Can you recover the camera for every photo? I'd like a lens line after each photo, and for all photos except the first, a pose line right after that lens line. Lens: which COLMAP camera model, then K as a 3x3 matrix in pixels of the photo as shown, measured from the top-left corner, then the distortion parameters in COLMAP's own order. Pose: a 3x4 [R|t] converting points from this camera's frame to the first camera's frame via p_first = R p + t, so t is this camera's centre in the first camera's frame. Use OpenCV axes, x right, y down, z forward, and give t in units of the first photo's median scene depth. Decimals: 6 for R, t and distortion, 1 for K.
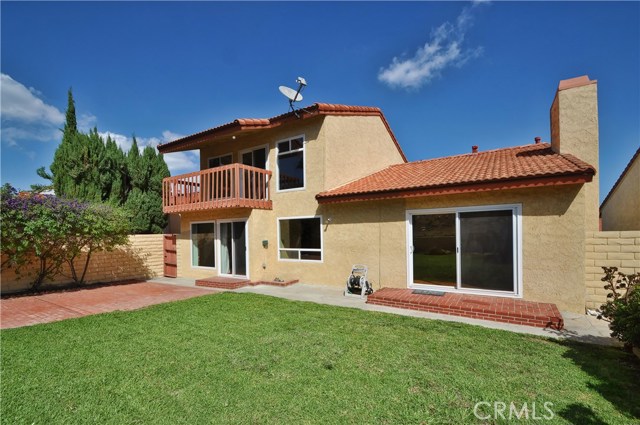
lens RADIAL K [[283.3, 0, 320.9], [0, 283.3, 226.2], [0, 0, 1]] dist [-0.000556, -0.000074]
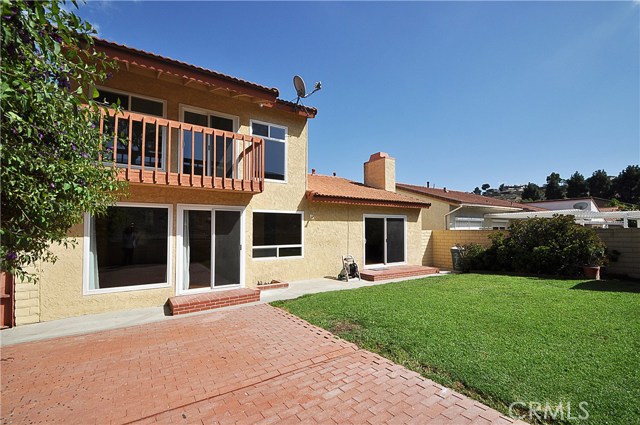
lens RADIAL K [[283.3, 0, 320.9], [0, 283.3, 226.2], [0, 0, 1]] dist [-0.000556, -0.000074]
pose [[0.414787, 0.037214, 0.909157, -0.904000], [-0.014137, 0.999306, -0.034454, 0.048240], [-0.909809, 0.001439, 0.415025, 0.507769]]
